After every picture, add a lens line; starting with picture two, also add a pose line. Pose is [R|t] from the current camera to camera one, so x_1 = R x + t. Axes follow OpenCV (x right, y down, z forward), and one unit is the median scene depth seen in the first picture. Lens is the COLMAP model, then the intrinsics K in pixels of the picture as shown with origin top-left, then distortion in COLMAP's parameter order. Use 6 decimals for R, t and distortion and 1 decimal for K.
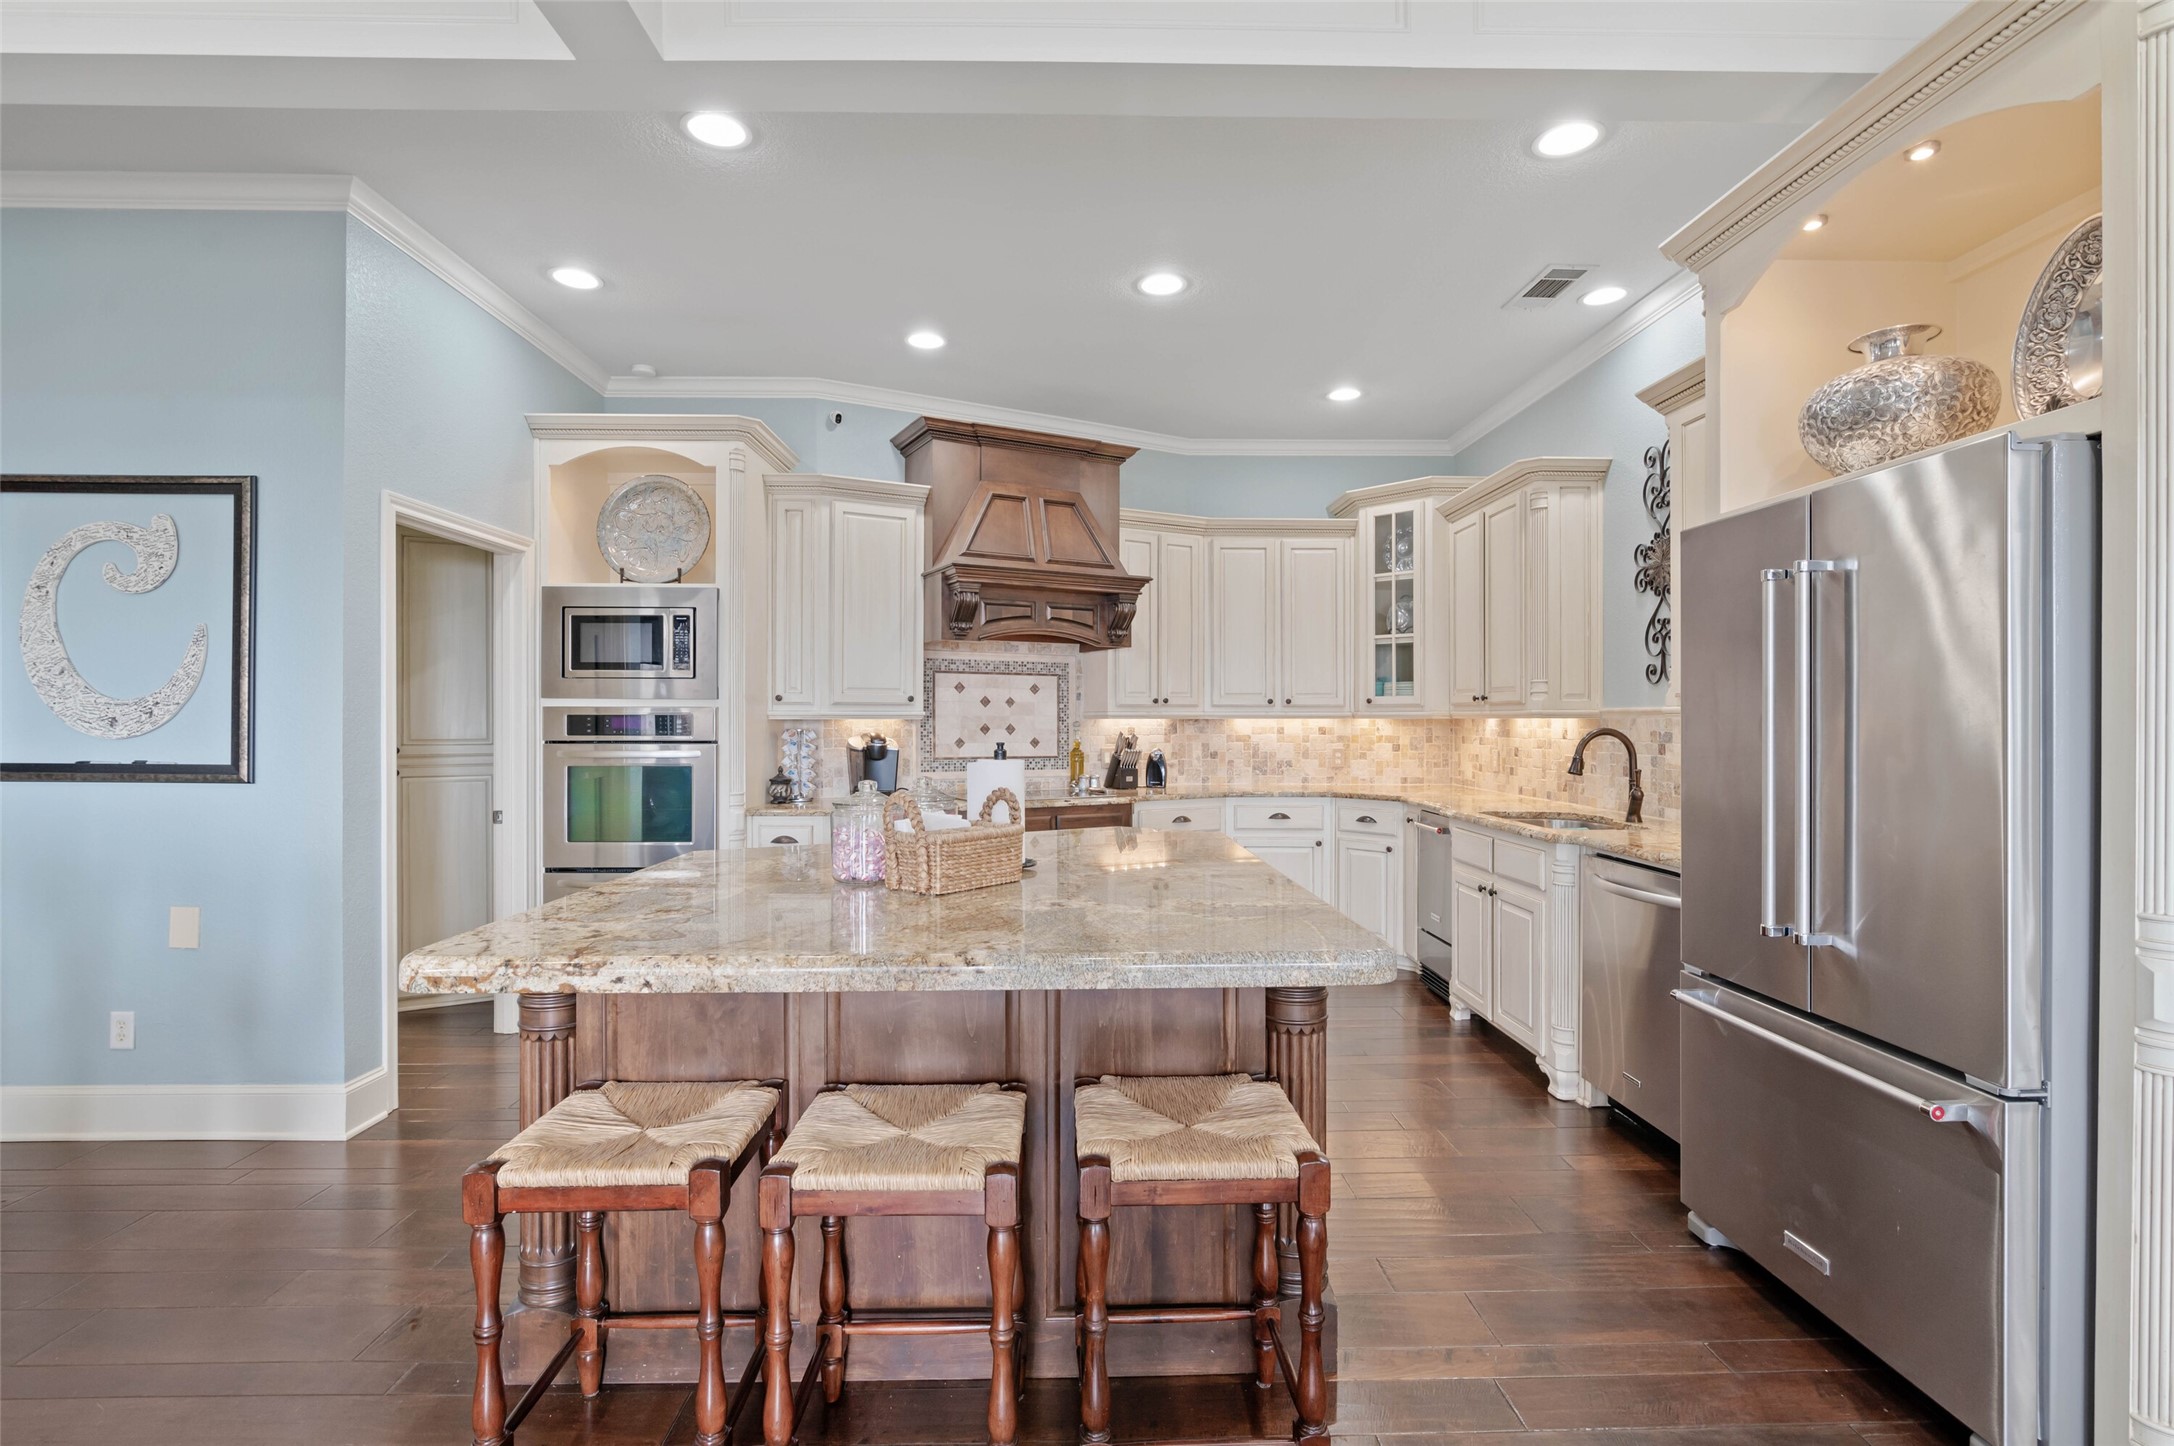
lens RADIAL K [[1004.6, 0, 1092.2], [0, 1004.6, 721.8], [0, 0, 1]] dist [-0.004014, -0.000021]
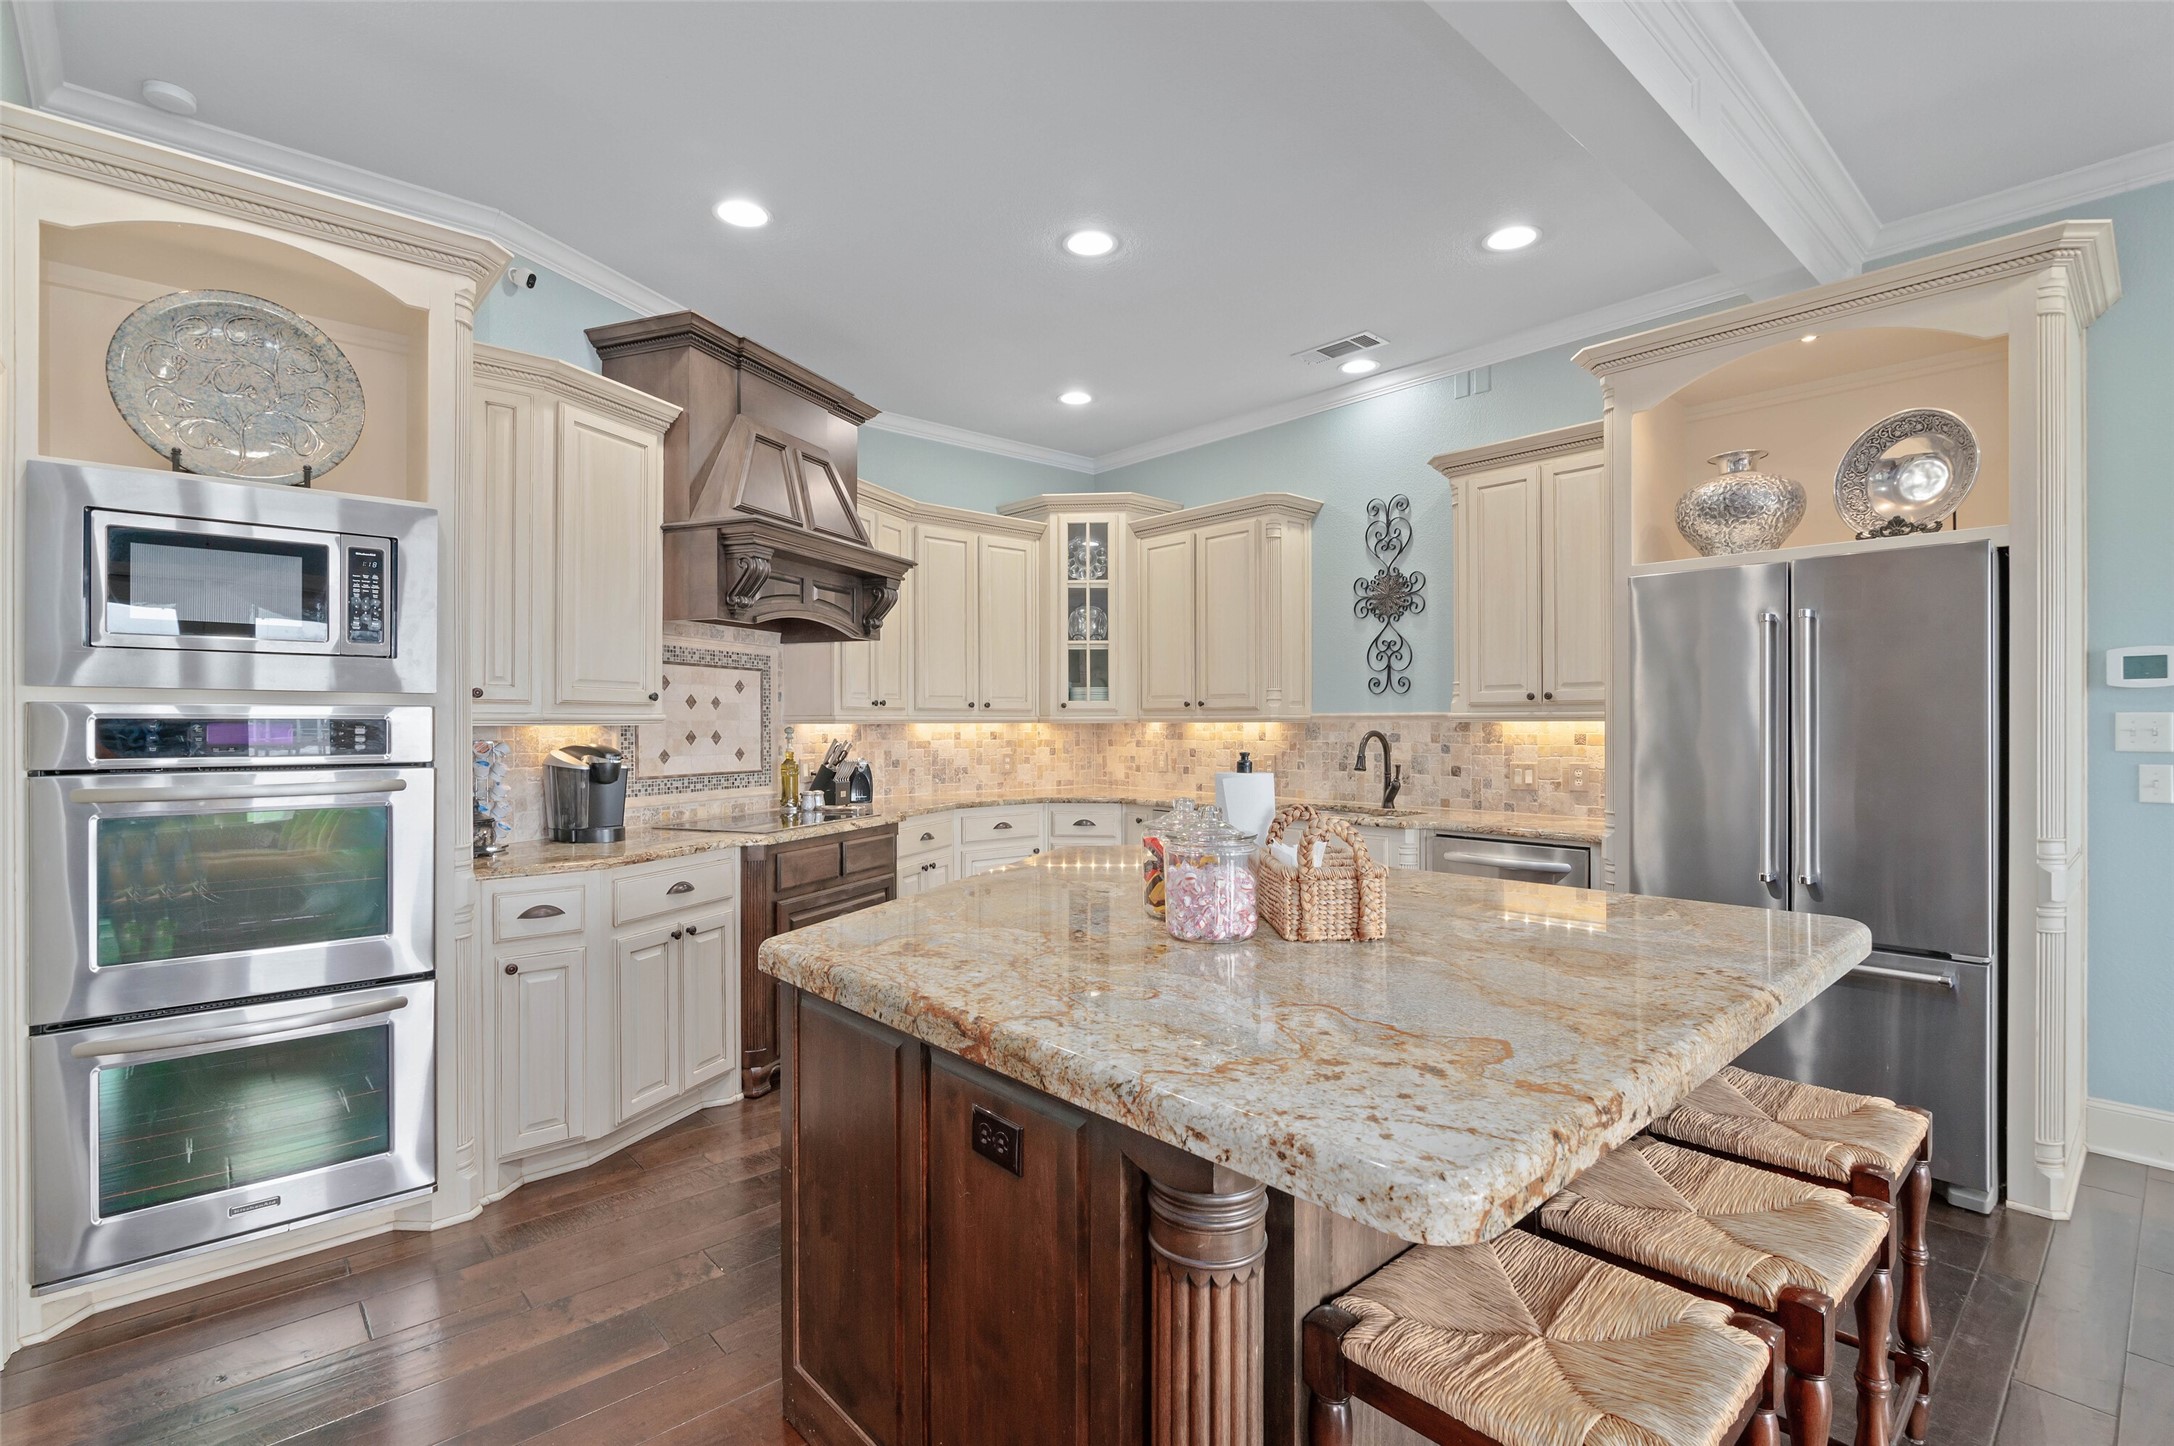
lens RADIAL K [[1004.6, 0, 1092.2], [0, 1004.6, 721.8], [0, 0, 1]] dist [-0.004014, -0.000021]
pose [[0.763034, -0.001312, 0.646357, -0.373219], [0.004014, 0.999988, -0.002709, -0.001597], [-0.646346, 0.004662, 0.763030, 0.224744]]
